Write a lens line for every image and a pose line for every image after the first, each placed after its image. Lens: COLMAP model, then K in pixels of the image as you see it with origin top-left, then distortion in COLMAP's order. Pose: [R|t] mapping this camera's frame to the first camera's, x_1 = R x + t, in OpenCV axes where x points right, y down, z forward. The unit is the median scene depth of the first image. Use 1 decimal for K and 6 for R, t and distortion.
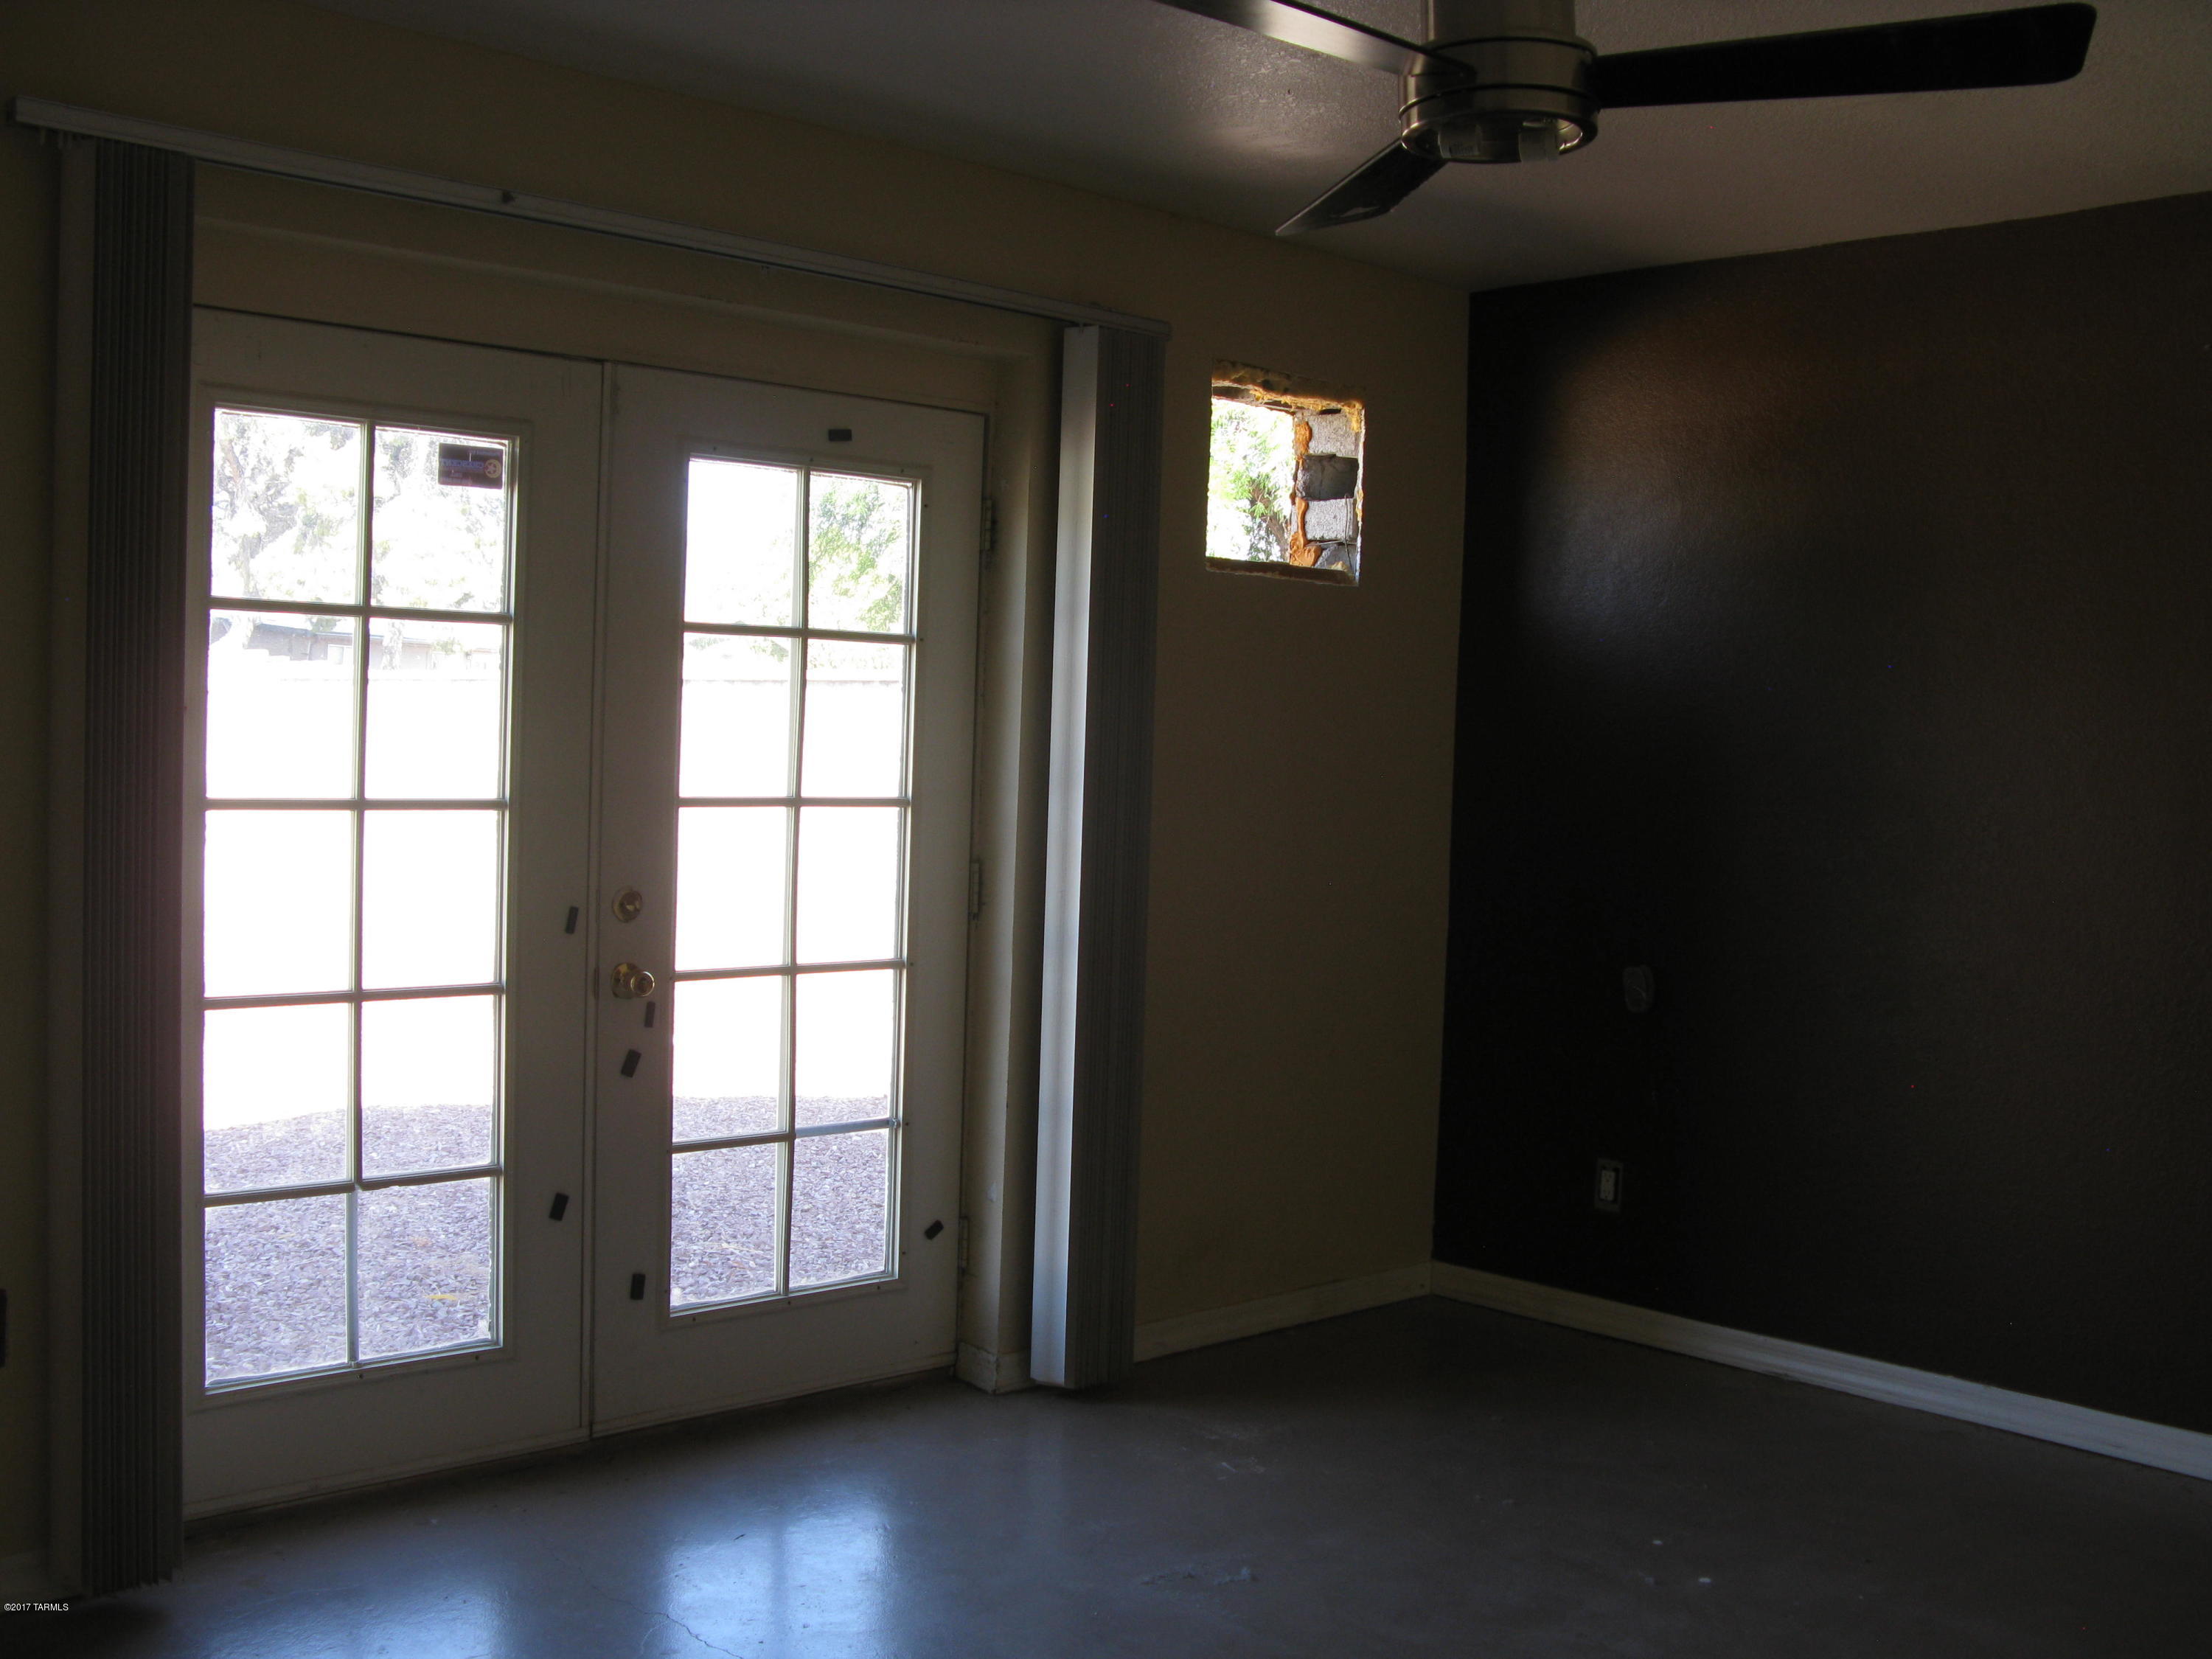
lens RADIAL K [[2312.6, 0, 1114.2], [0, 2312.6, 862.5], [0, 0, 1]] dist [-0.182487, 0.263262]
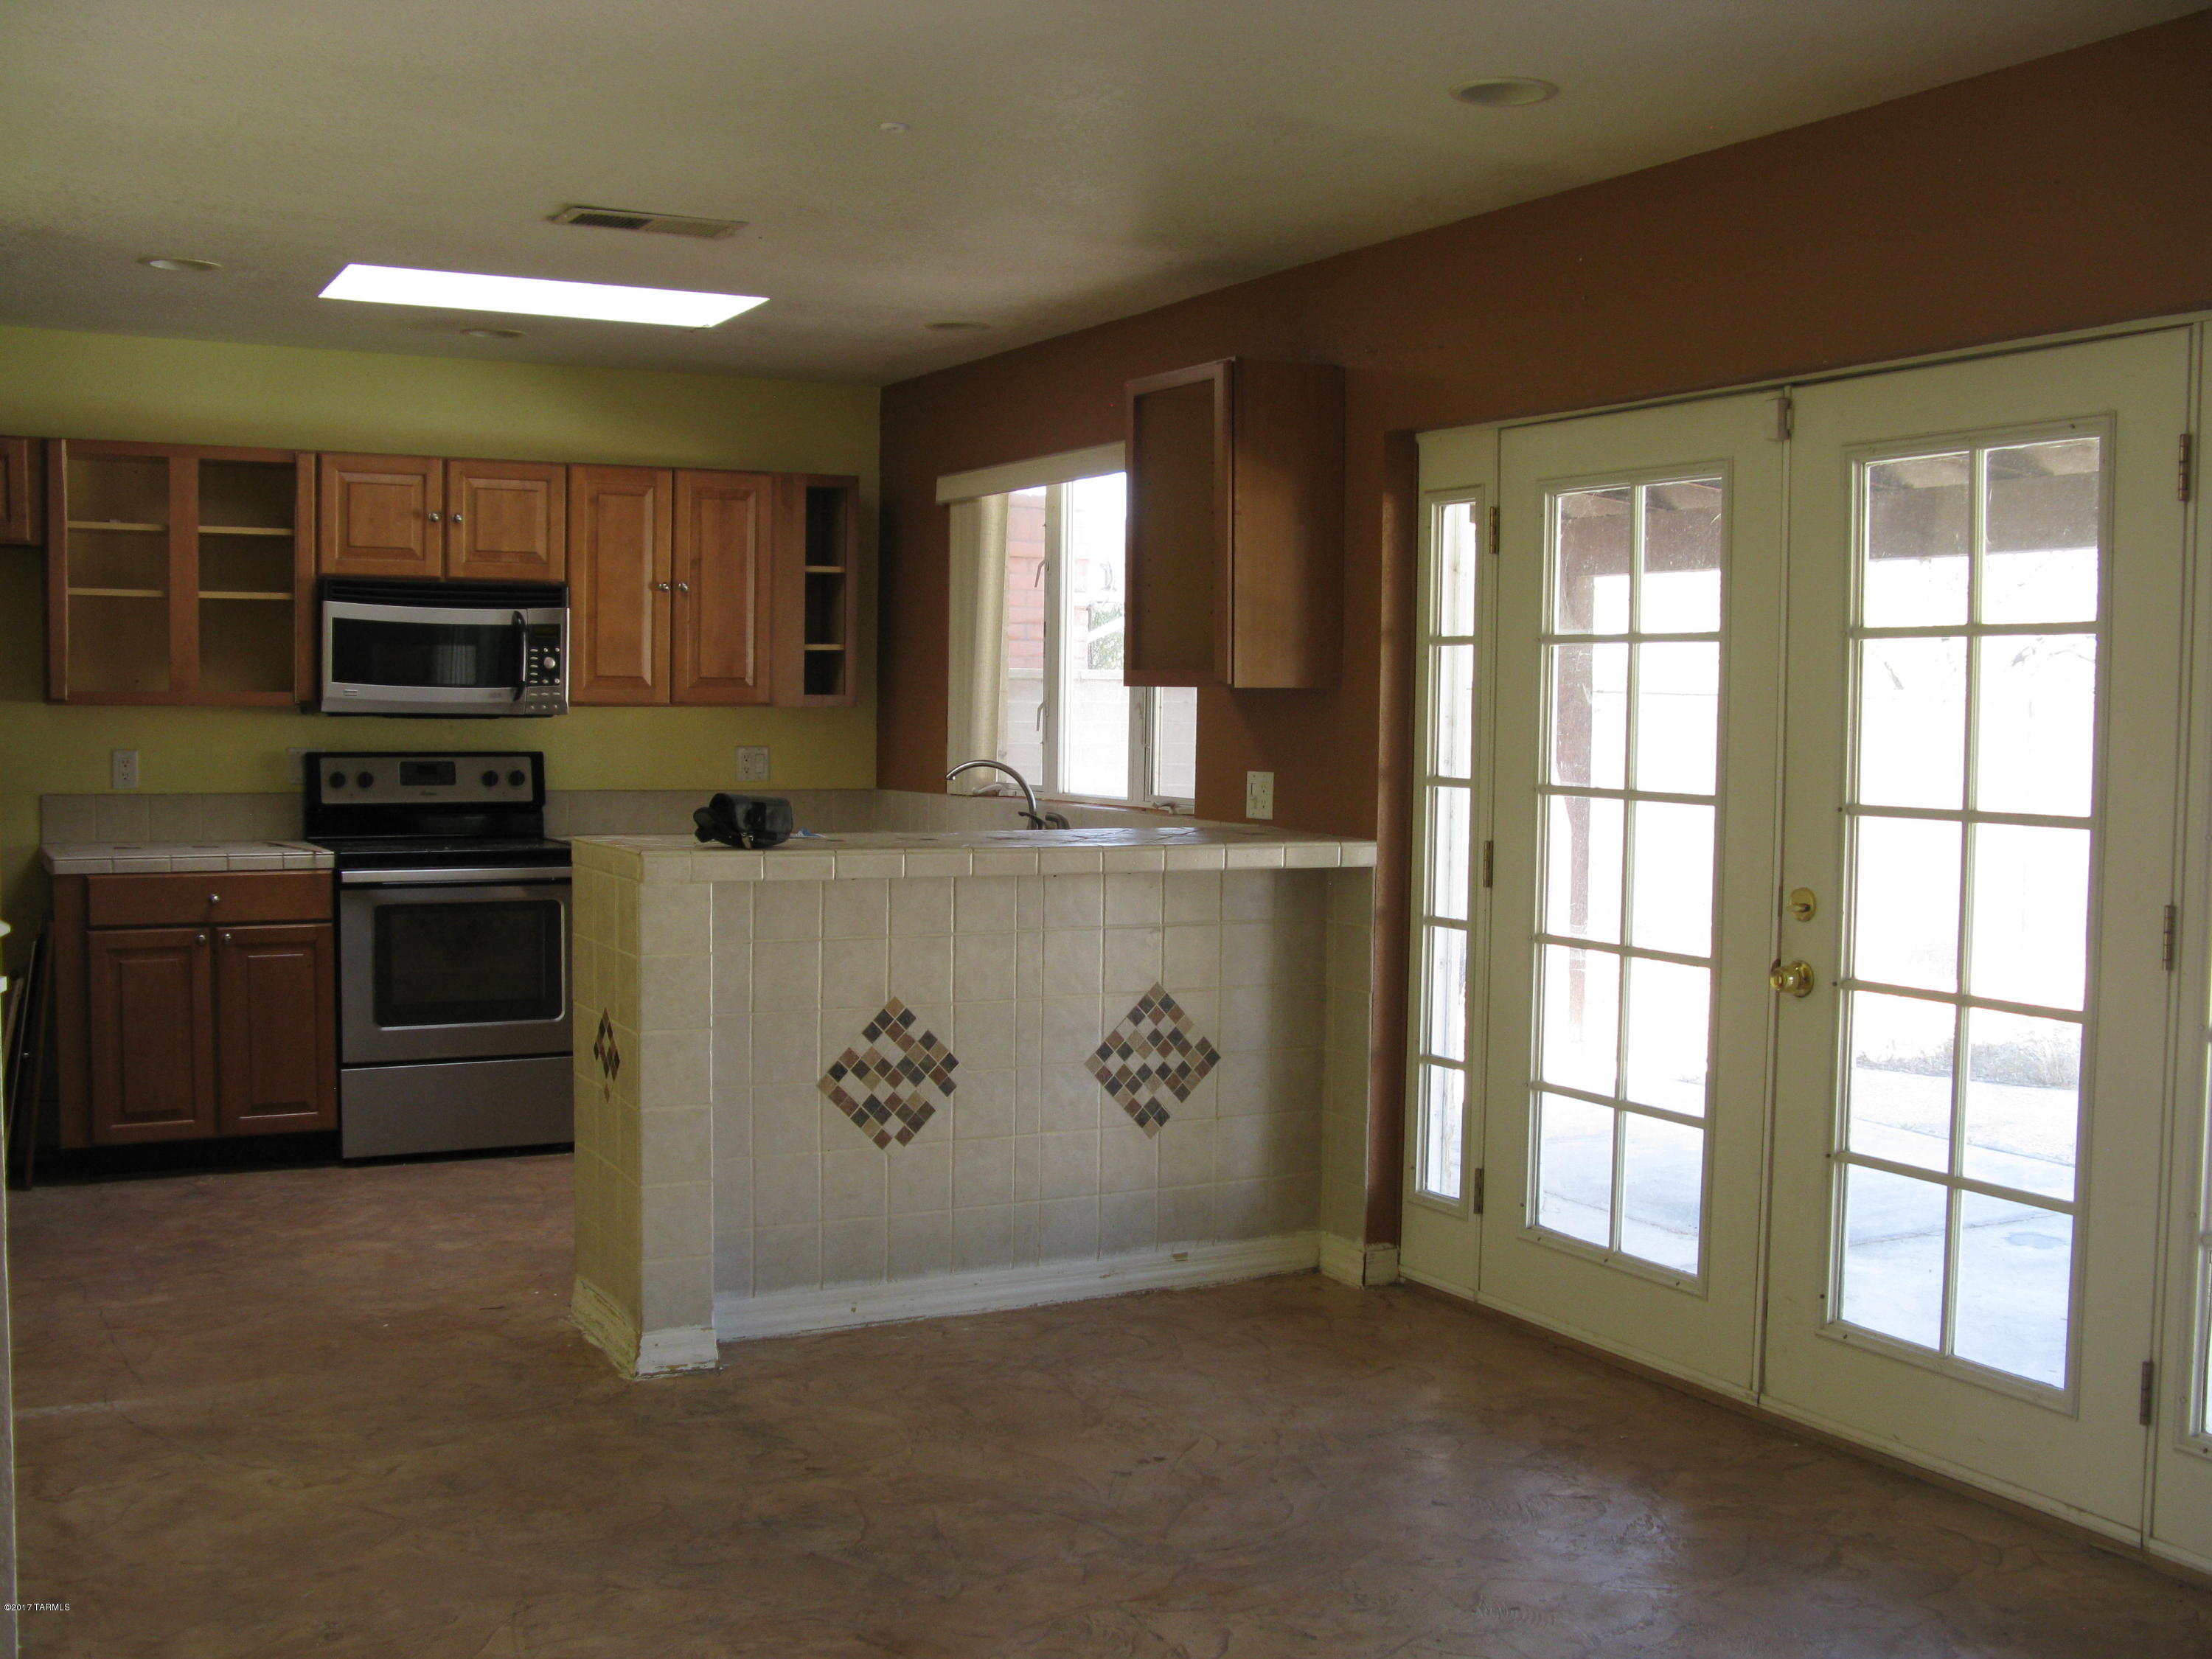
lens RADIAL K [[2312.6, 0, 1114.2], [0, 2312.6, 862.5], [0, 0, 1]] dist [-0.182487, 0.263262]
pose [[-0.273399, 0.031667, -0.961379, 0.793043], [-0.074350, 0.995772, 0.053943, -0.030287], [0.959023, 0.086226, -0.269889, 0.896135]]
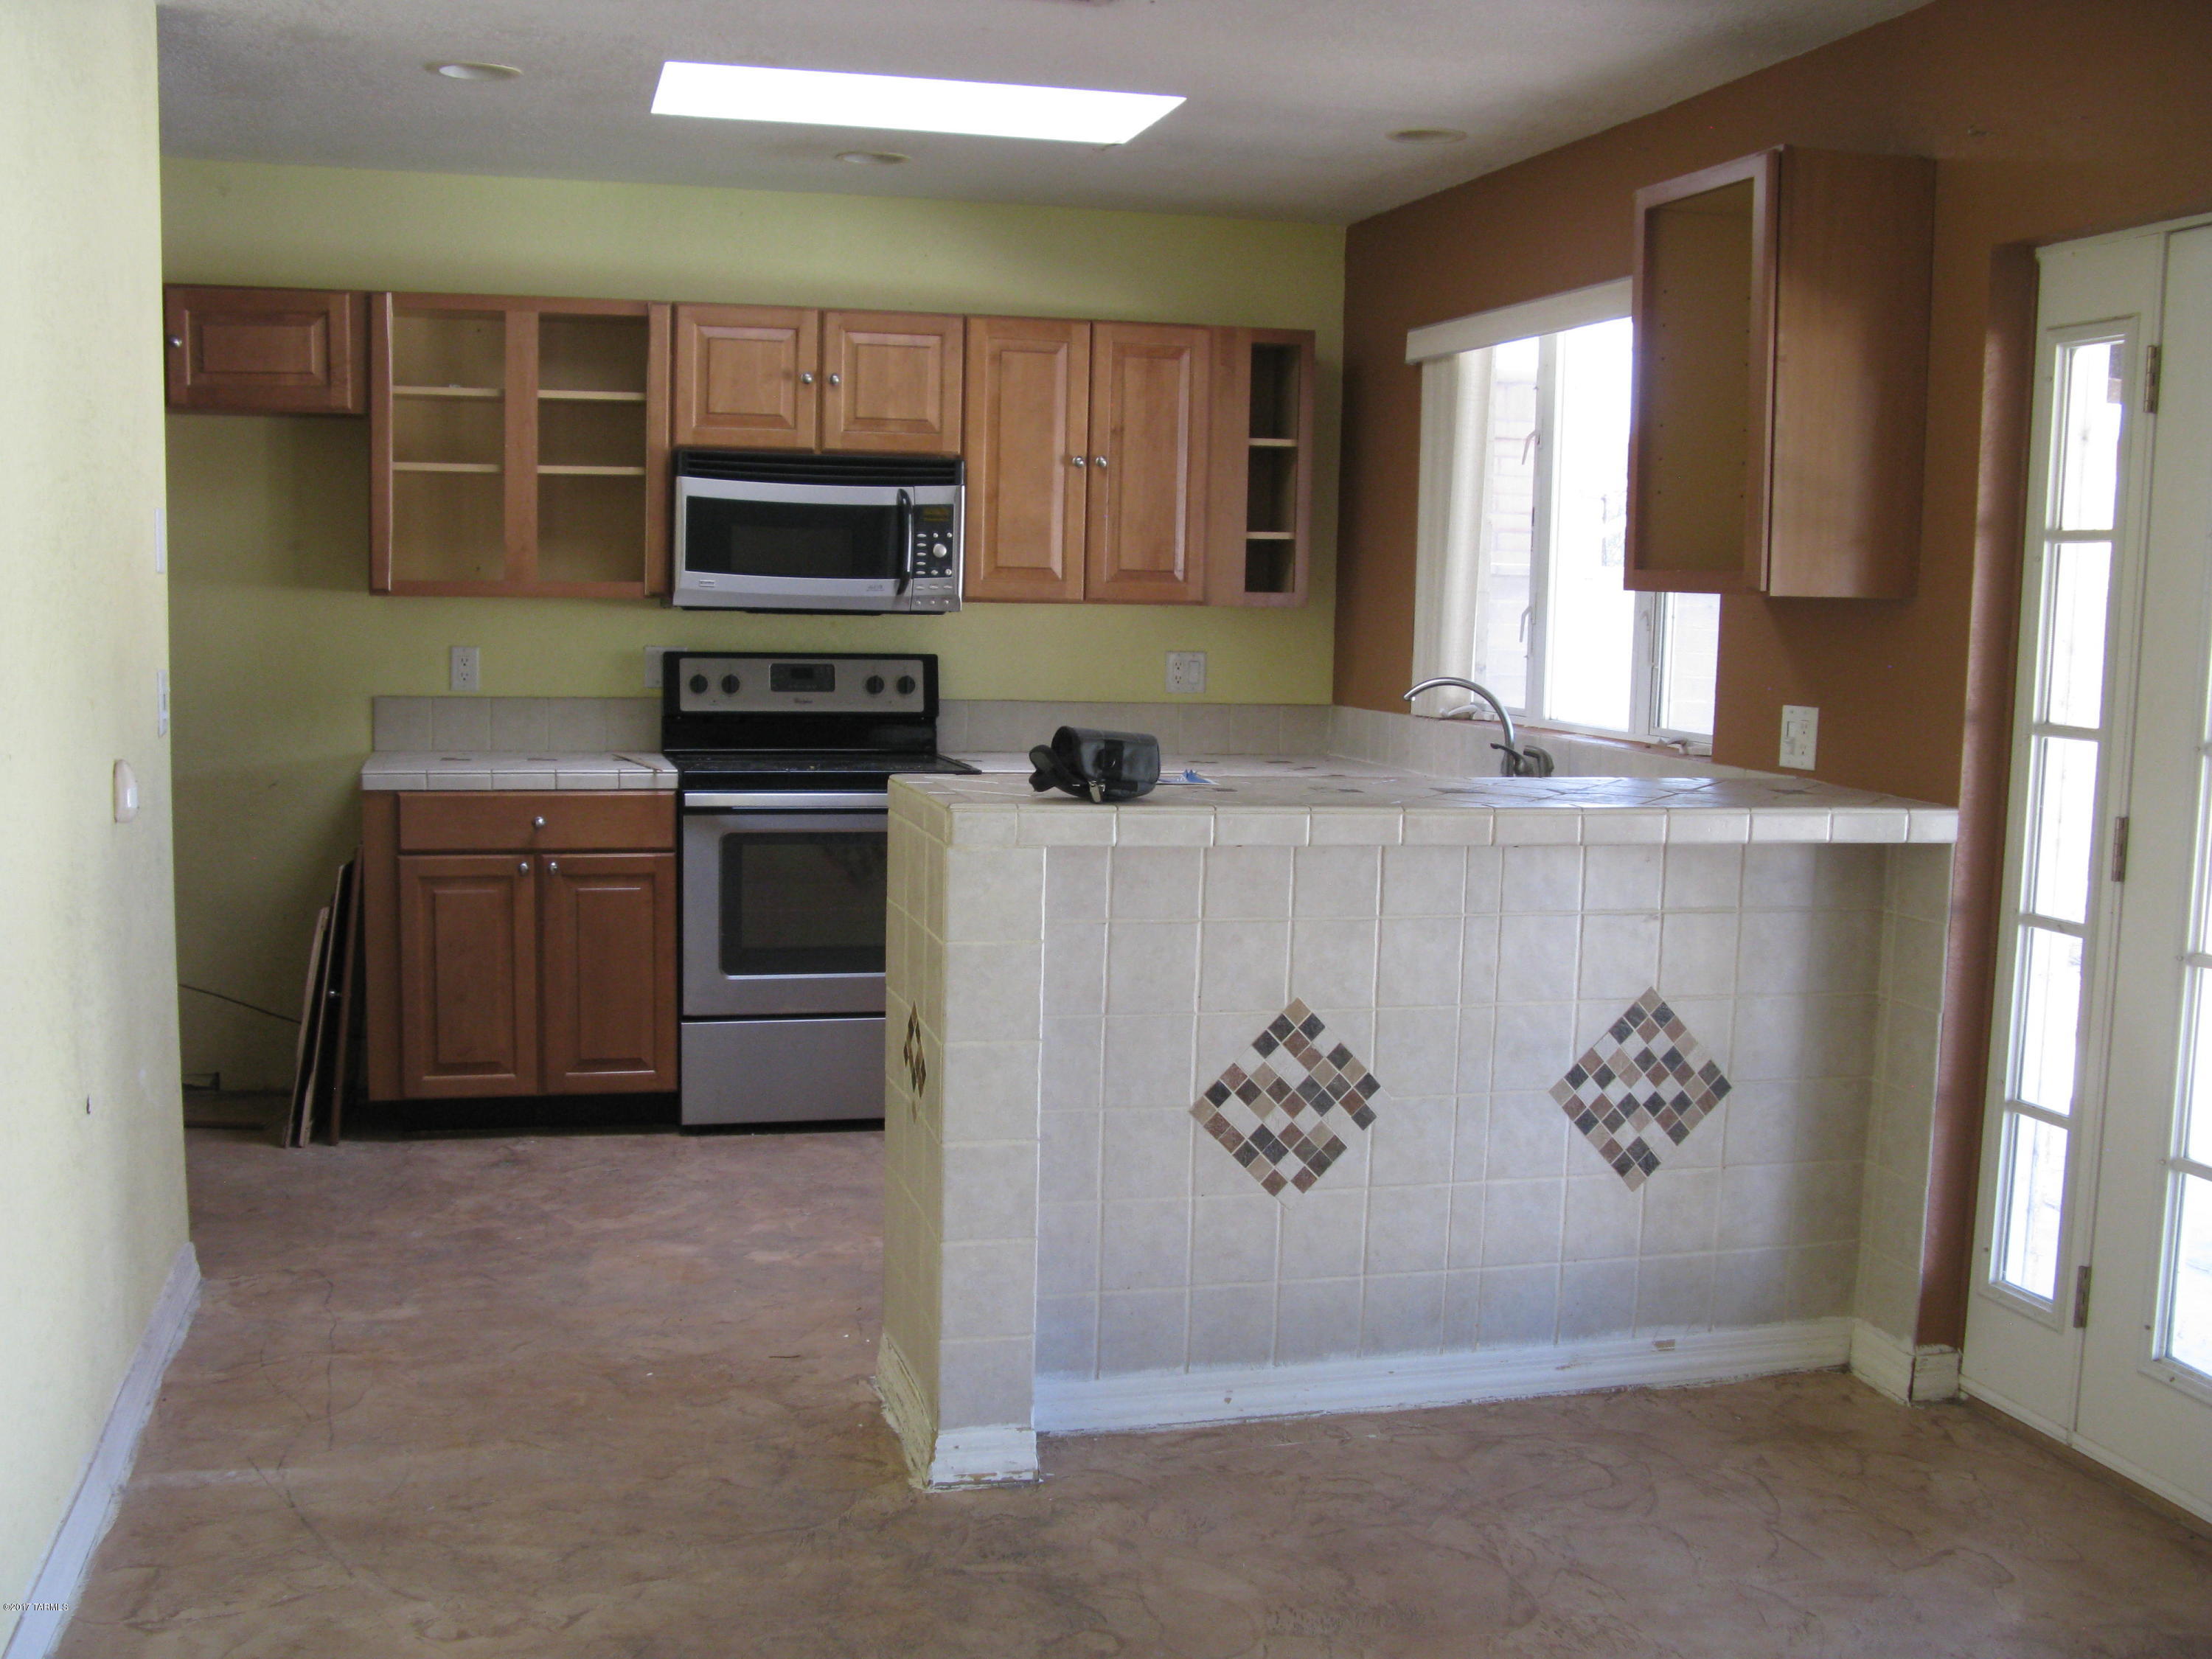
lens RADIAL K [[2299.5, 0, 1103.2], [0, 2299.5, 868.5], [0, 0, 1]] dist [-0.204769, 0.297054]
pose [[-0.486120, 0.065099, -0.871464, 0.518212], [-0.086327, 0.988767, 0.122016, -0.040719], [0.869618, 0.134545, -0.475039, 0.830521]]
